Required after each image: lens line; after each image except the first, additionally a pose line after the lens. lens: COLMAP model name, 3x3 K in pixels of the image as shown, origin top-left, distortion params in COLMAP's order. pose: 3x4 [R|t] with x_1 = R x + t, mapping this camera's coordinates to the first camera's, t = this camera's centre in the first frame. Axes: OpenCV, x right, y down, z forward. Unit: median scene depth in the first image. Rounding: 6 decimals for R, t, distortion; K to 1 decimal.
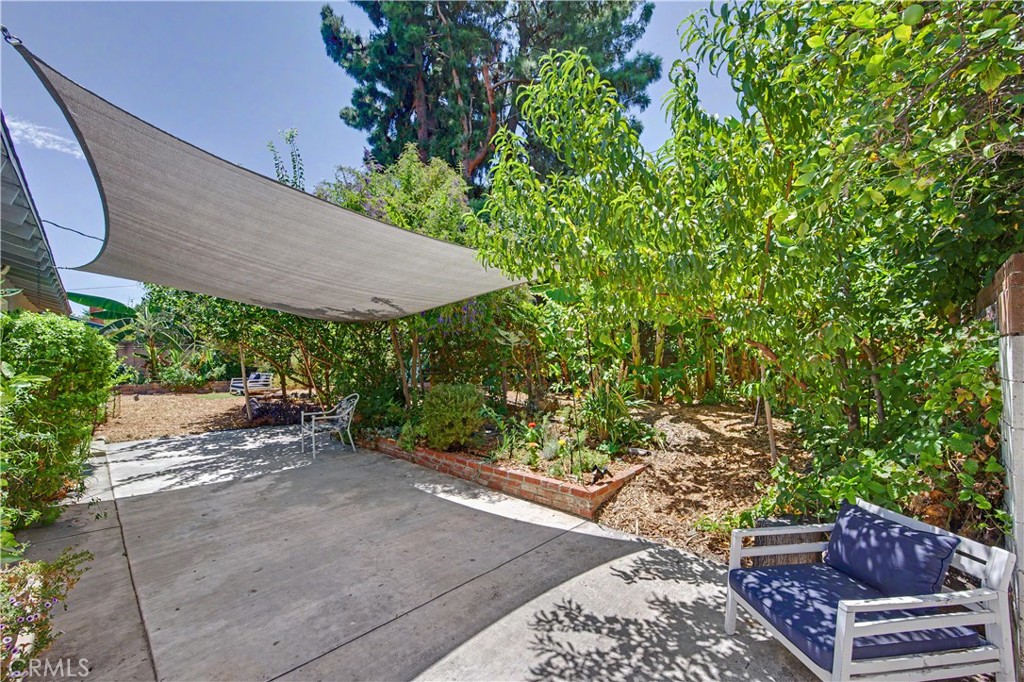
lens RADIAL K [[420.2, 0, 513.5], [0, 420.2, 344.3], [0, 0, 1]] dist [-0.004774, 0.000195]
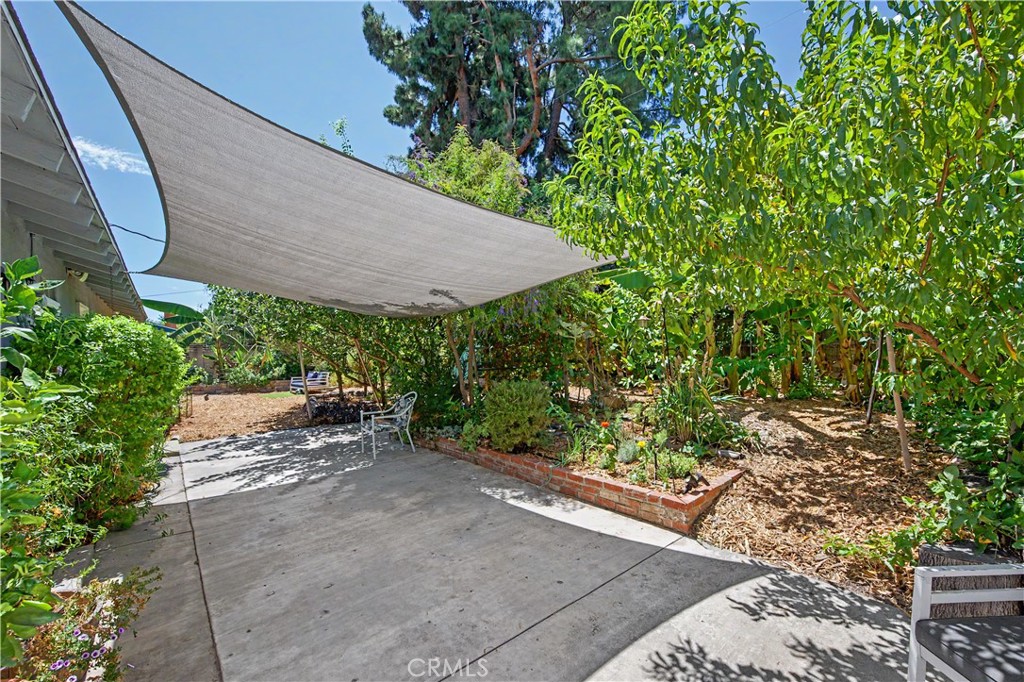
lens RADIAL K [[420.2, 0, 509.8], [0, 420.2, 345.2], [0, 0, 1]] dist [-0.004774, 0.000195]
pose [[0.993896, -0.024352, -0.107602, -0.068011], [0.025986, 0.999567, 0.013804, 0.003423], [0.107220, -0.016516, 0.994098, 0.089584]]
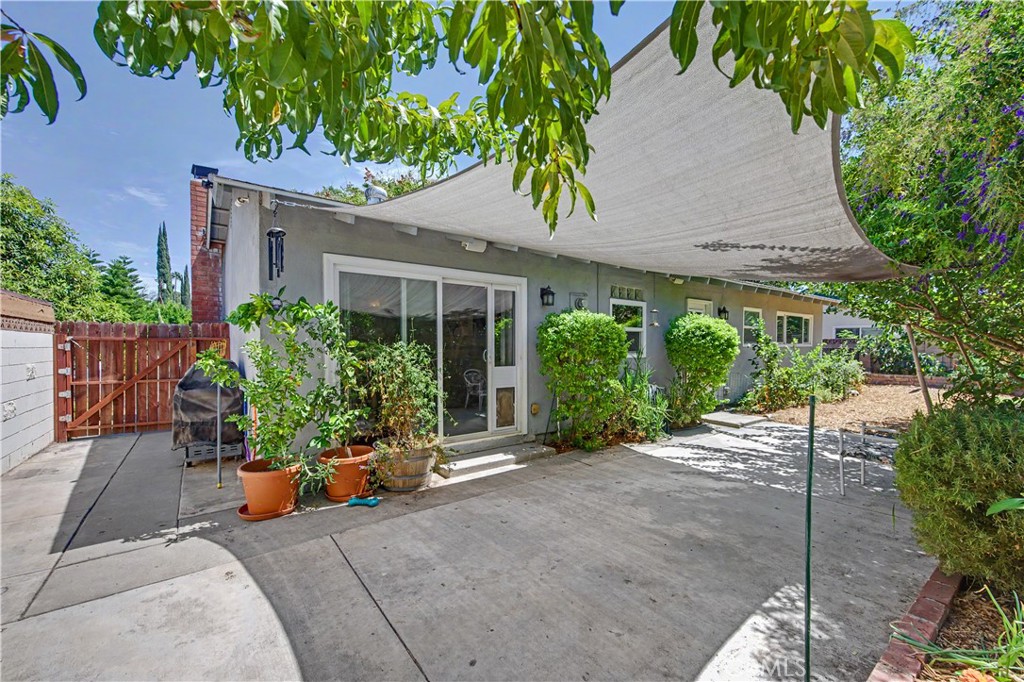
lens RADIAL K [[406.3, 0, 512.3], [0, 406.3, 343.7], [0, 0, 1]] dist [-0.000699, -0.000010]
pose [[-0.147490, -0.001708, -0.989062, 0.345140], [0.034066, 0.999396, -0.006806, 0.036362], [0.988477, -0.034698, -0.147343, 0.826461]]
